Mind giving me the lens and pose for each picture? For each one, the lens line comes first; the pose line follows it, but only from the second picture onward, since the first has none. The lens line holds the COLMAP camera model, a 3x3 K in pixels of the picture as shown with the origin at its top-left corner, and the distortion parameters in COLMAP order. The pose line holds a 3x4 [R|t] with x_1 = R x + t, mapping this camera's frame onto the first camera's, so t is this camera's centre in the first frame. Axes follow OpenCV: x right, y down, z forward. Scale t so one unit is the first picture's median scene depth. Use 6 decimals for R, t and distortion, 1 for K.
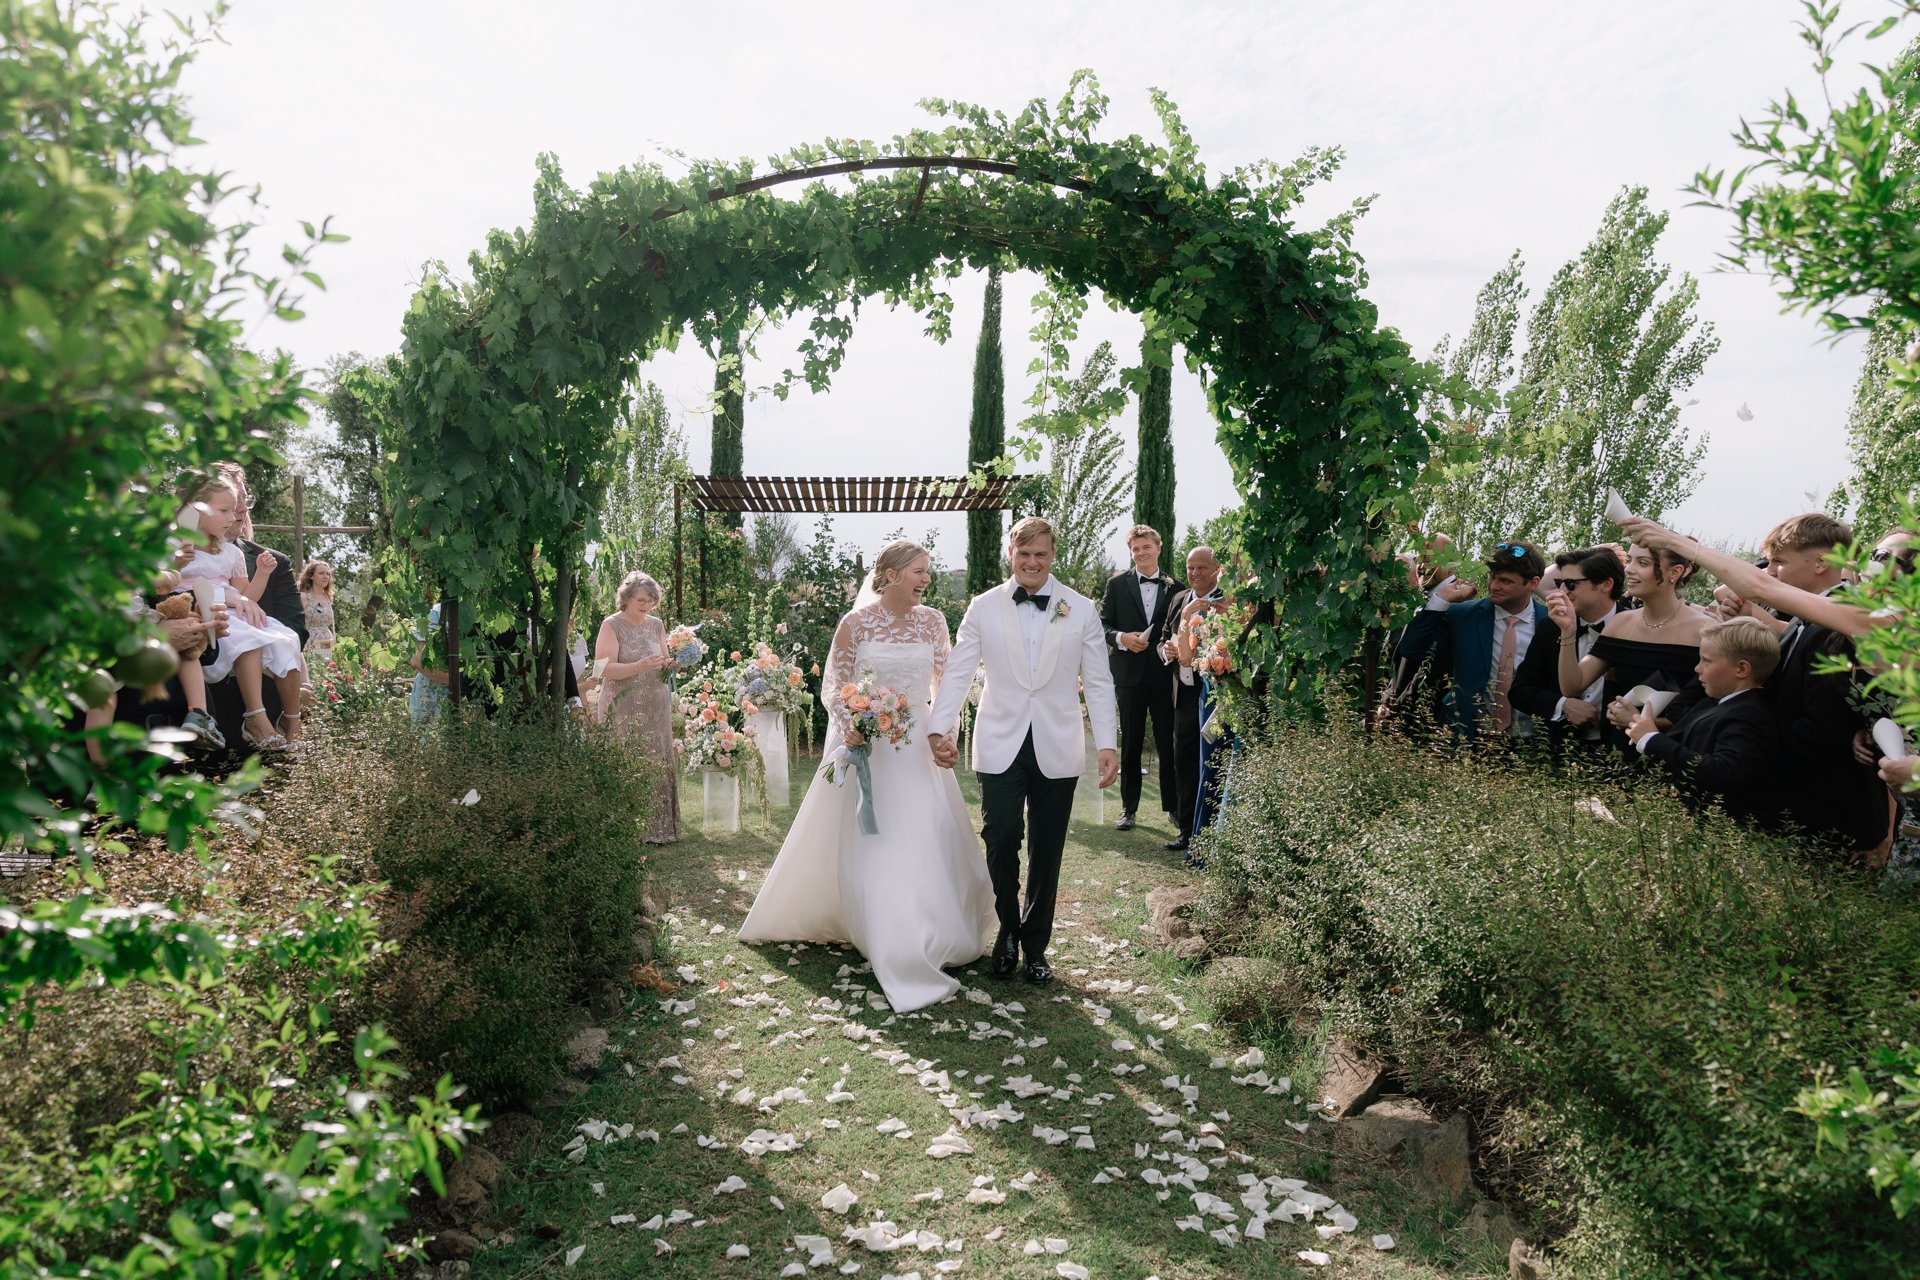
lens RADIAL K [[1346.8, 0, 930.9], [0, 1346.8, 632.3], [0, 0, 1]] dist [-0.035215, 0.003723]
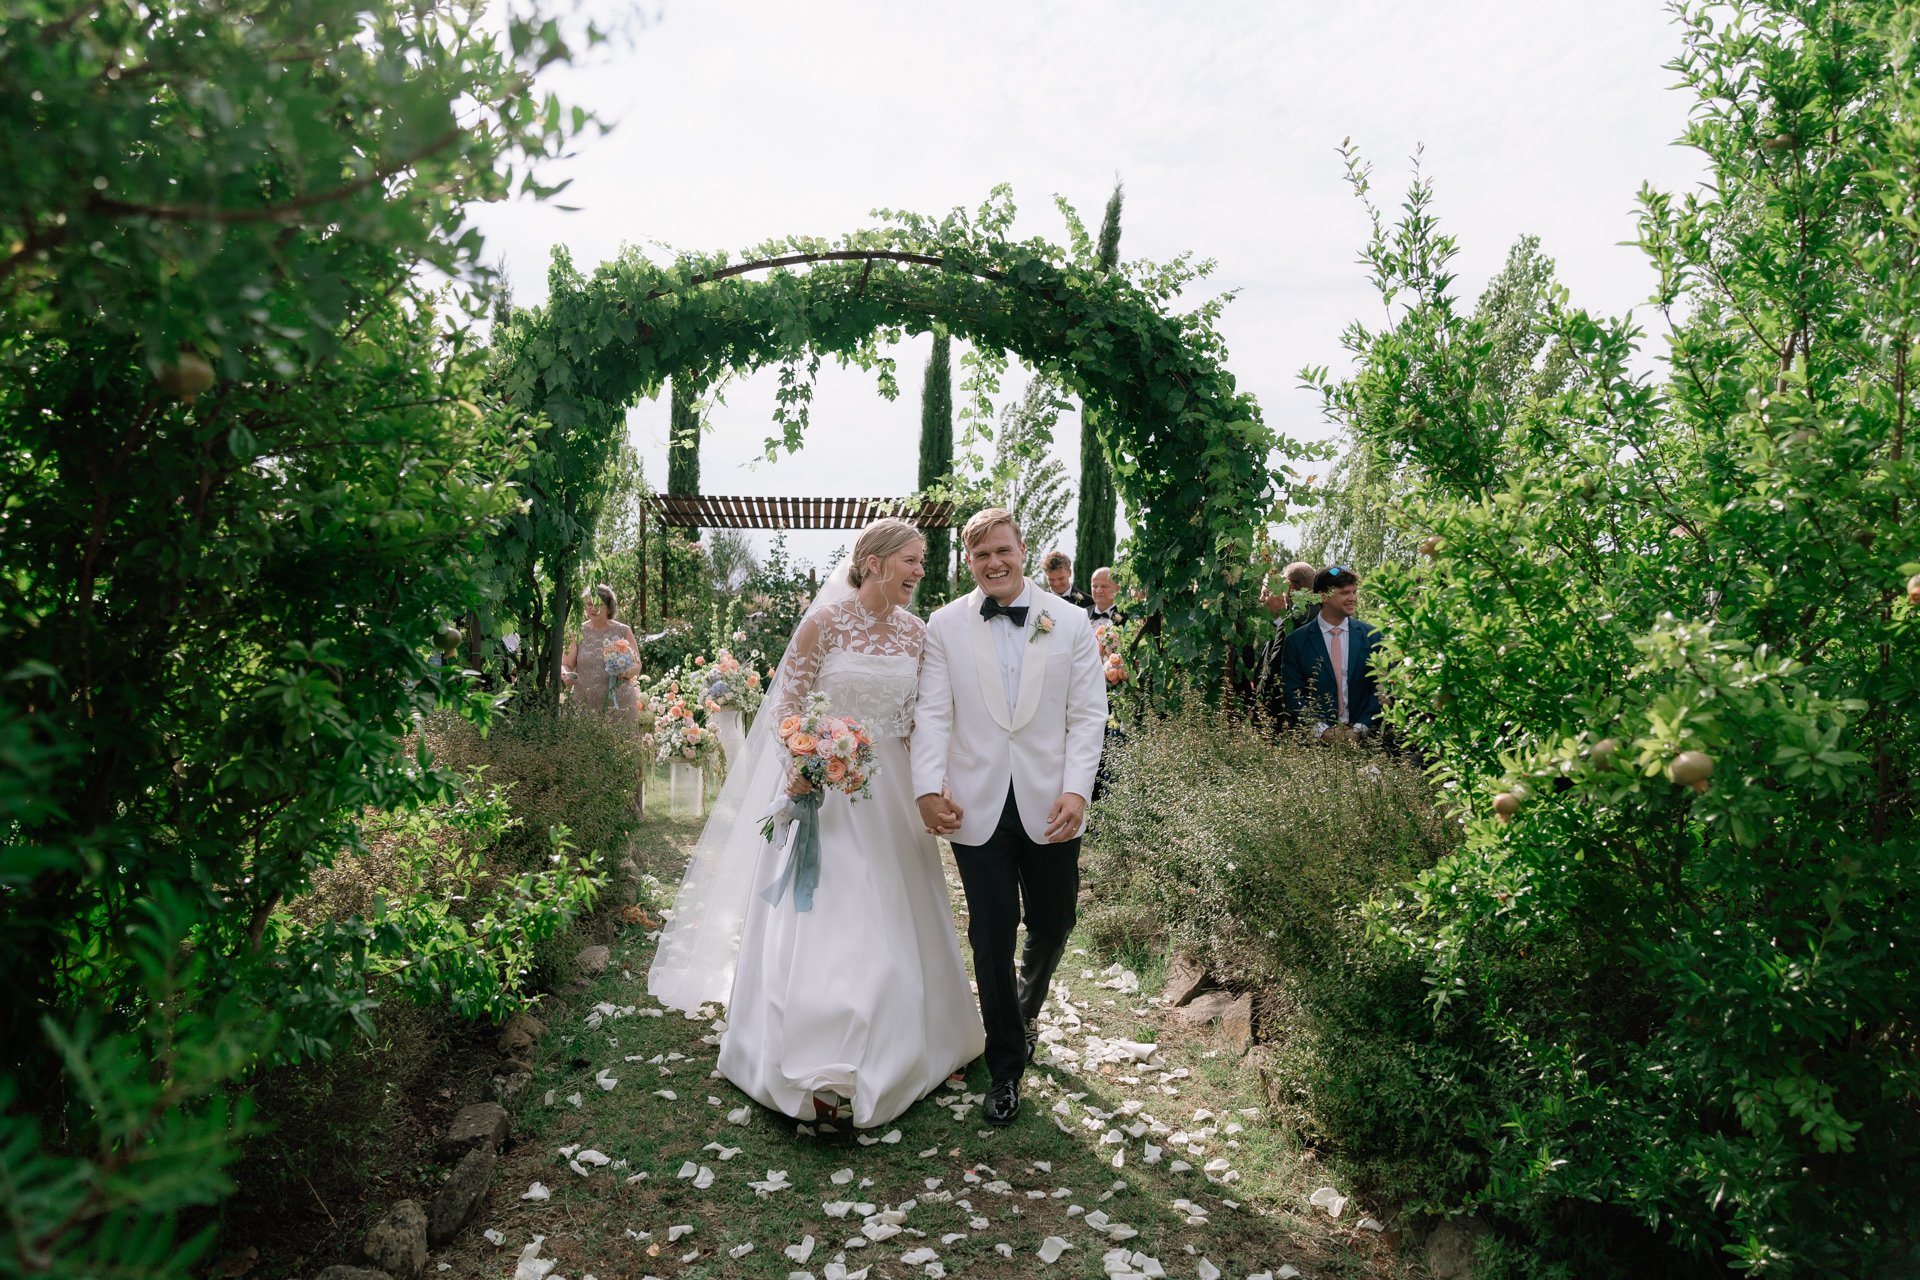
lens RADIAL K [[1504.4, 0, 960.0], [0, 1504.4, 640.0], [0, 0, 1]] dist [-0.007138, -0.000959]
pose [[0.998980, 0.008974, 0.044257, 0.019065], [-0.008701, 0.999942, -0.006375, 0.008675], [-0.044312, 0.005983, 0.999000, -0.327452]]
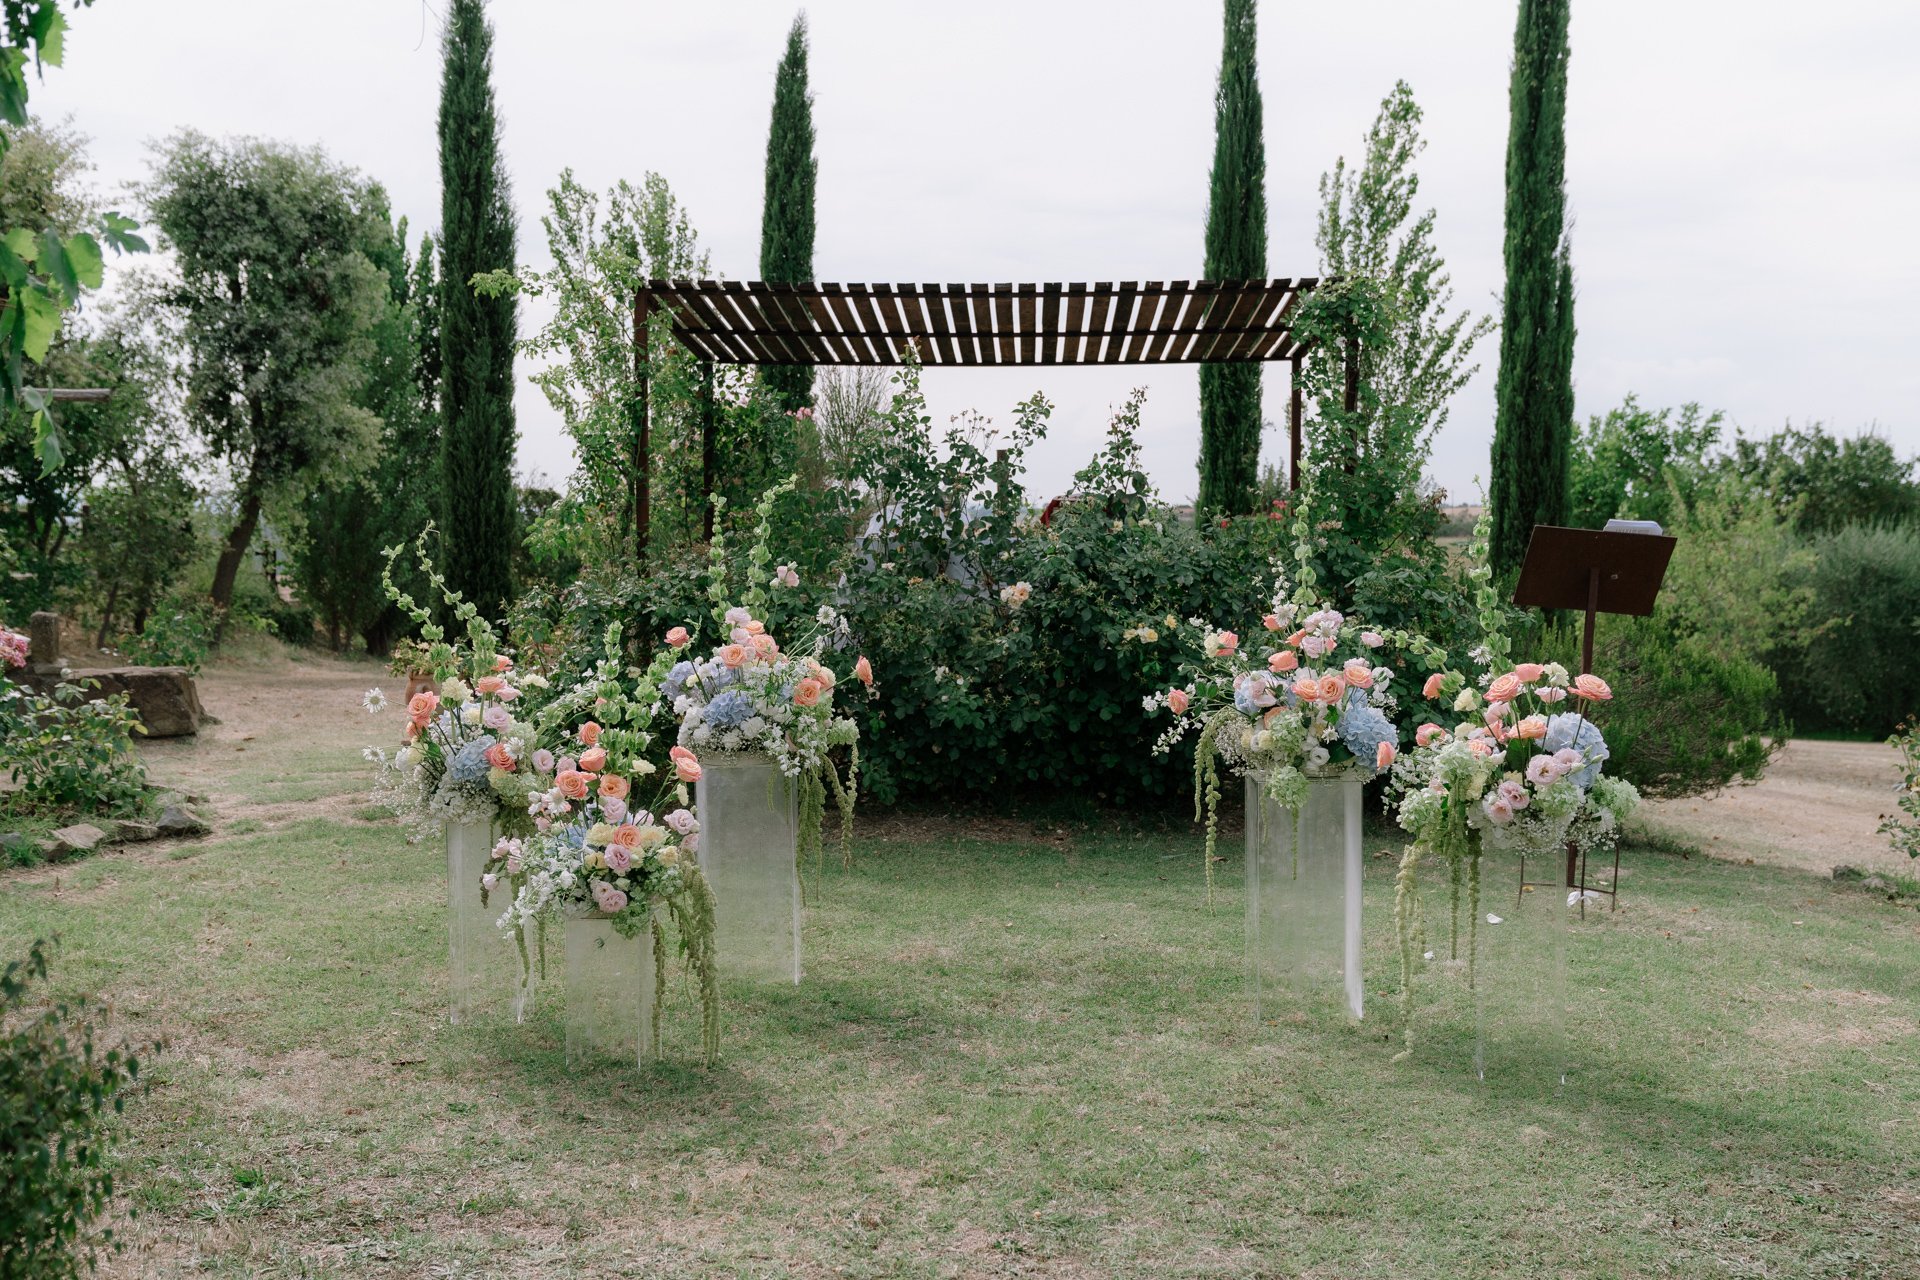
lens RADIAL K [[1504.4, 0, 960.0], [0, 1504.4, 640.0], [0, 0, 1]] dist [-0.007138, -0.000959]
pose [[0.992987, 0.014189, -0.117368, 0.003928], [-0.010888, 0.999528, 0.028716, 0.004608], [0.117720, -0.027236, 0.992673, 0.688438]]
